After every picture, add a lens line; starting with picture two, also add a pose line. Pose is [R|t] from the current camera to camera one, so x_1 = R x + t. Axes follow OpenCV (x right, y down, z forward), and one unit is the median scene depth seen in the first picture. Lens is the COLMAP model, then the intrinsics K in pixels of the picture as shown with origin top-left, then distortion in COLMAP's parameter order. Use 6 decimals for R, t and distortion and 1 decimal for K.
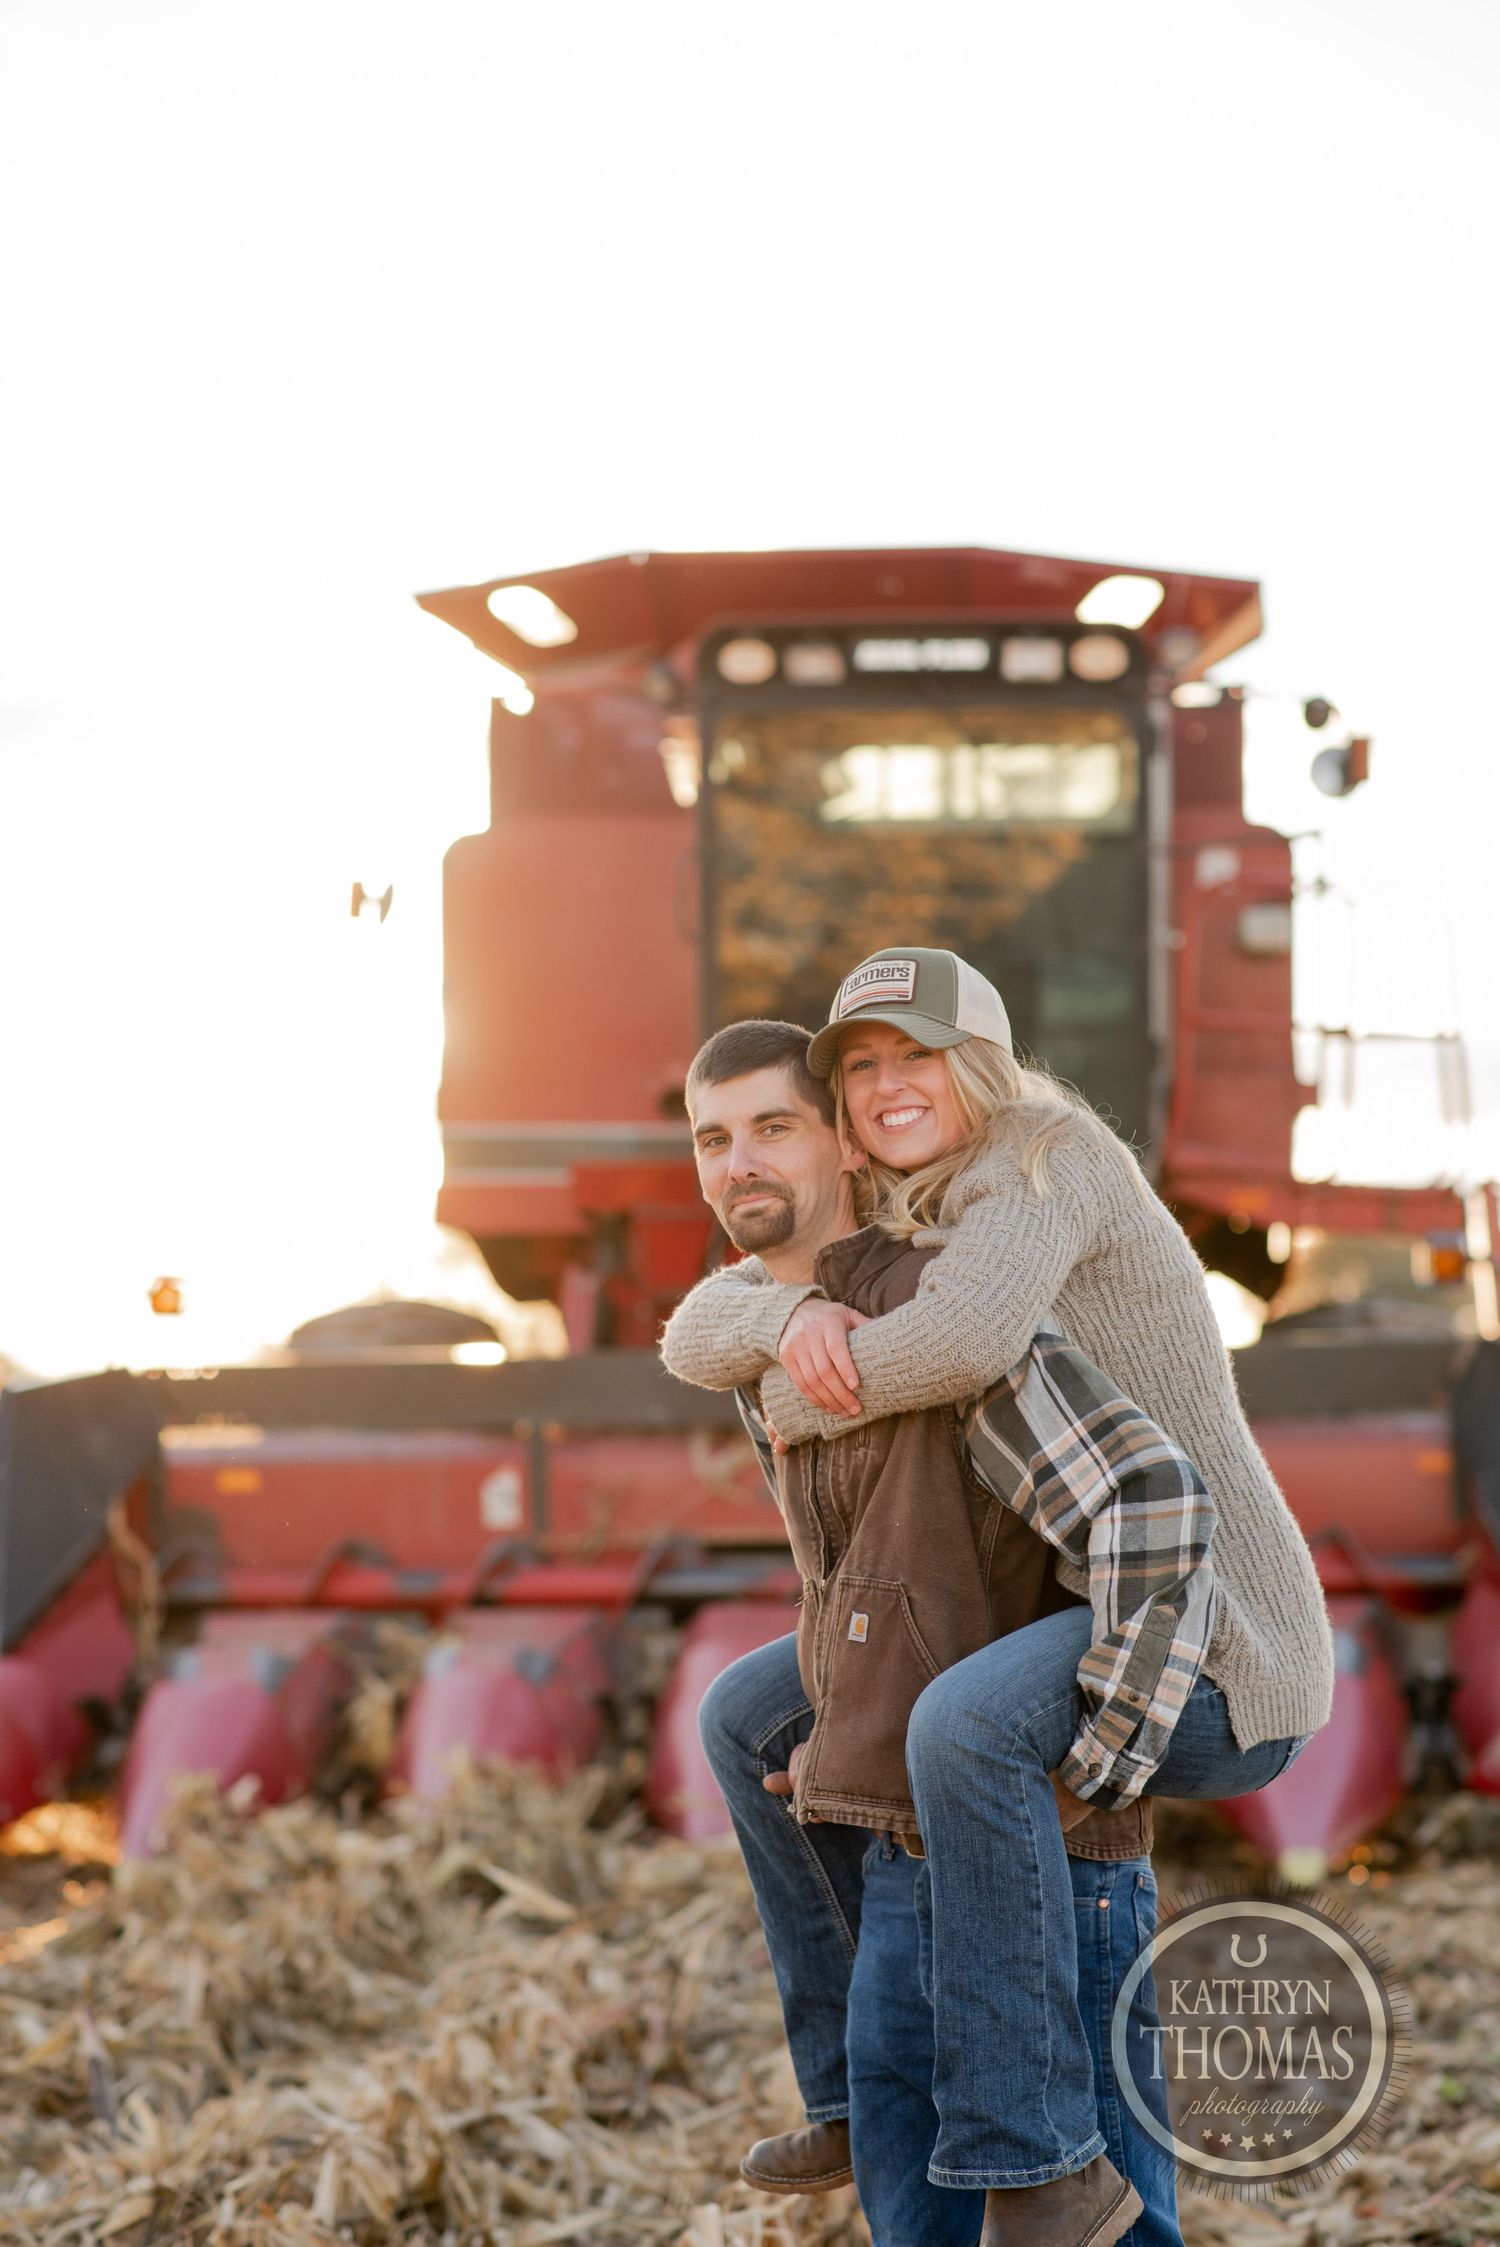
lens RADIAL K [[5403.6, 0, 751.1], [0, 5403.6, 1102.5], [0, 0, 1]] dist [0.067839, -0.021049]
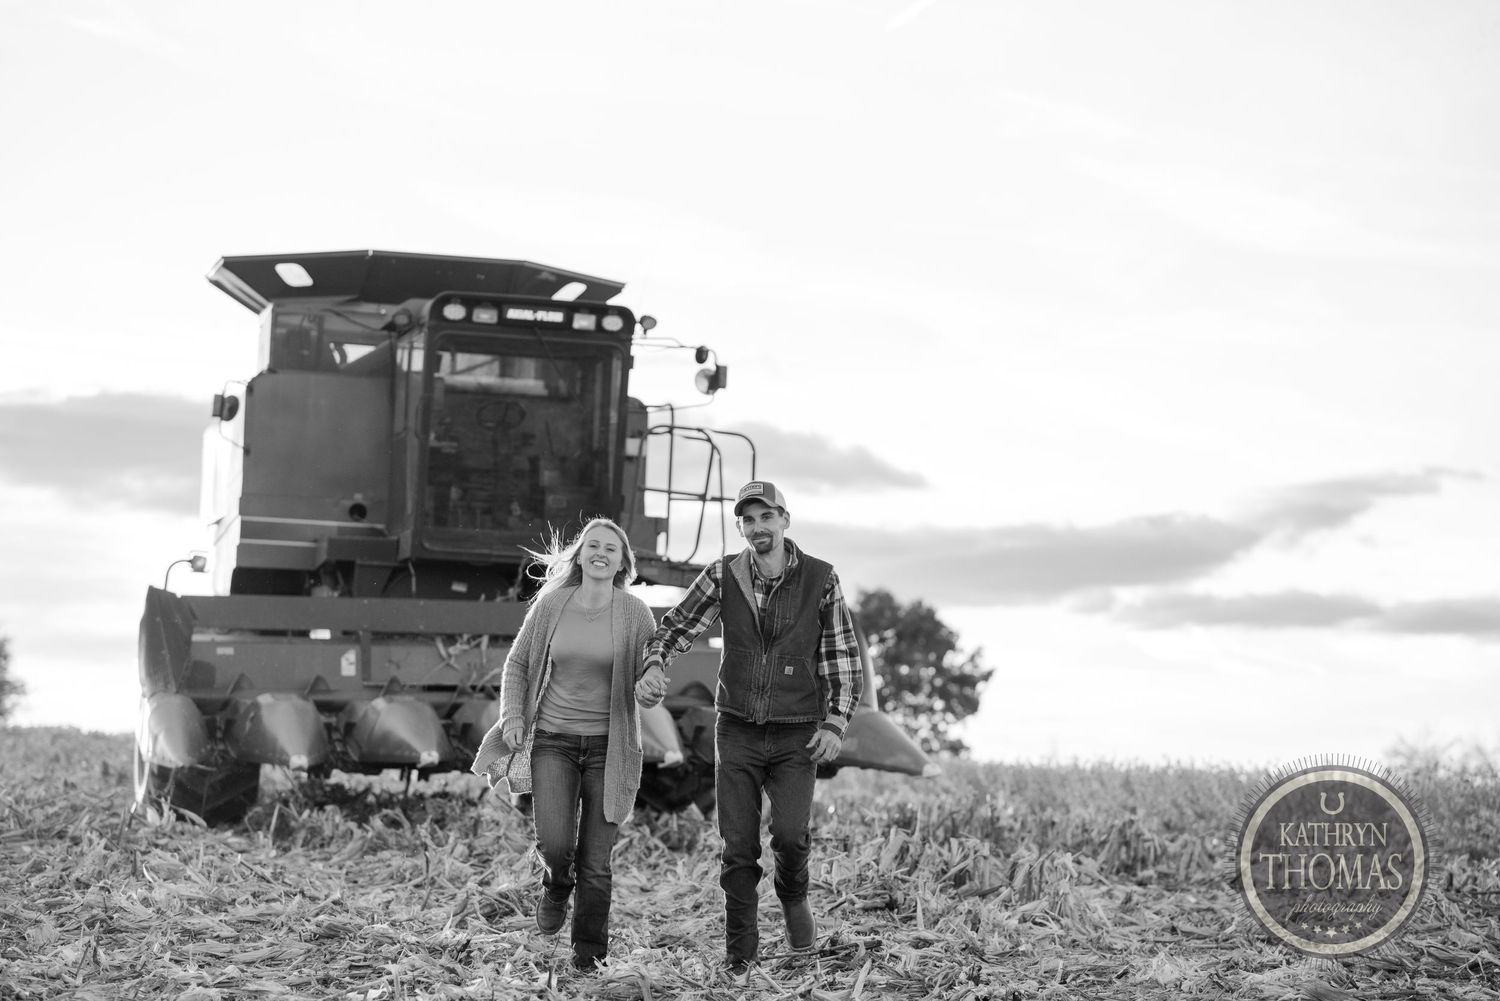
lens RADIAL K [[3607.2, 0, 748.5], [0, 3607.2, 497.2], [0, 0, 1]] dist [0.067839, -0.021049]
pose [[0.934239, 0.058483, 0.351820, -0.406341], [-0.054095, 0.998287, -0.022300, 0.019509], [-0.352522, 0.001802, 0.935802, -0.411506]]
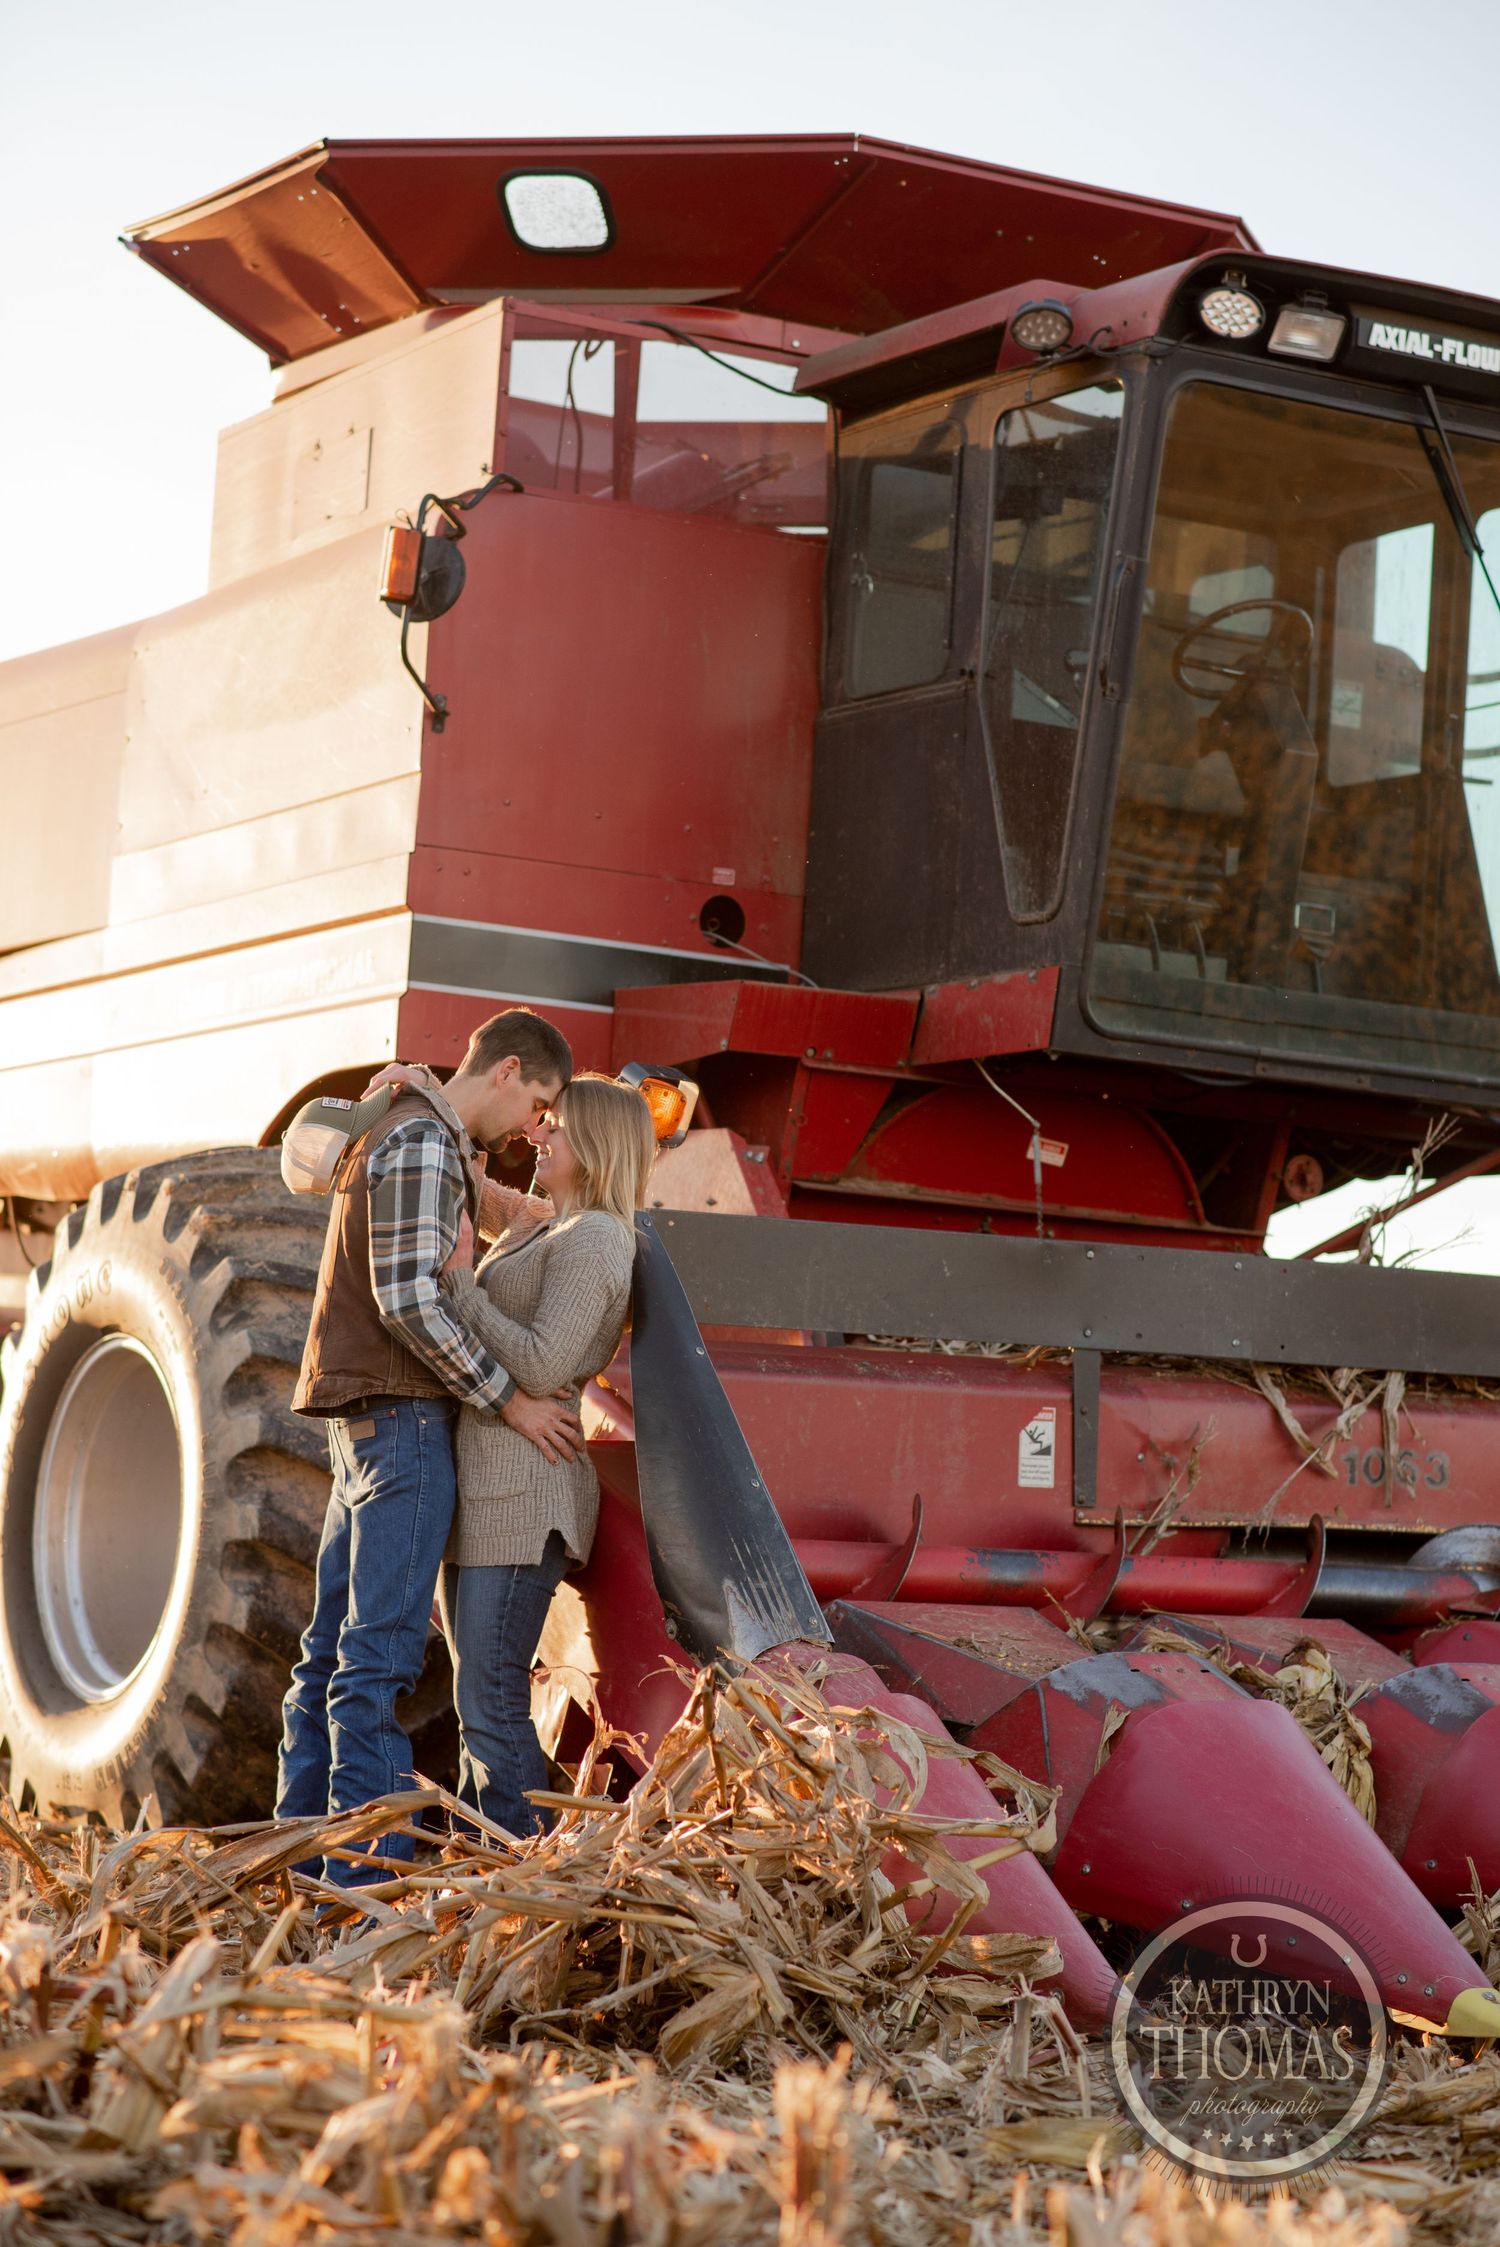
lens RADIAL K [[5403.6, 0, 751.1], [0, 5403.6, 1102.5], [0, 0, 1]] dist [0.067839, -0.021049]
pose [[0.802132, 0.100317, 0.588660, -0.475853], [-0.087740, 0.994888, -0.049987, 0.065959], [-0.590665, -0.011553, 0.806834, 0.465571]]
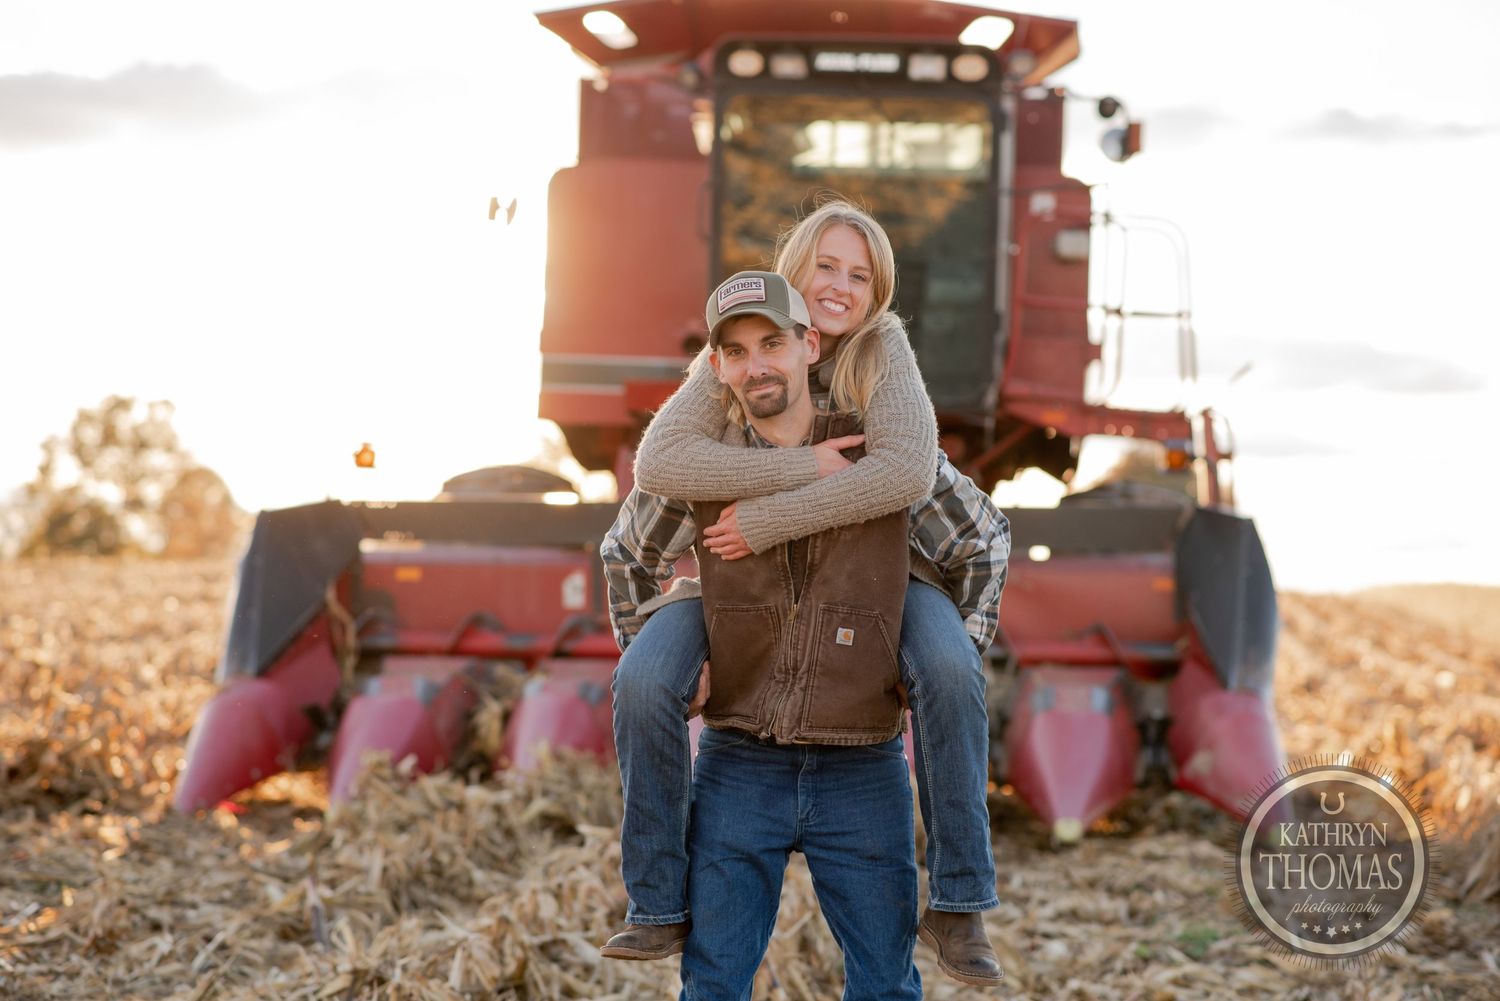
lens RADIAL K [[3607.2, 0, 748.5], [0, 3607.2, 497.2], [0, 0, 1]] dist [0.067839, -0.021049]
pose [[0.999539, 0.030349, 0.000743, 0.003113], [-0.030355, 0.998822, 0.037850, 0.004623], [0.000407, -0.037855, 0.999283, -0.052284]]
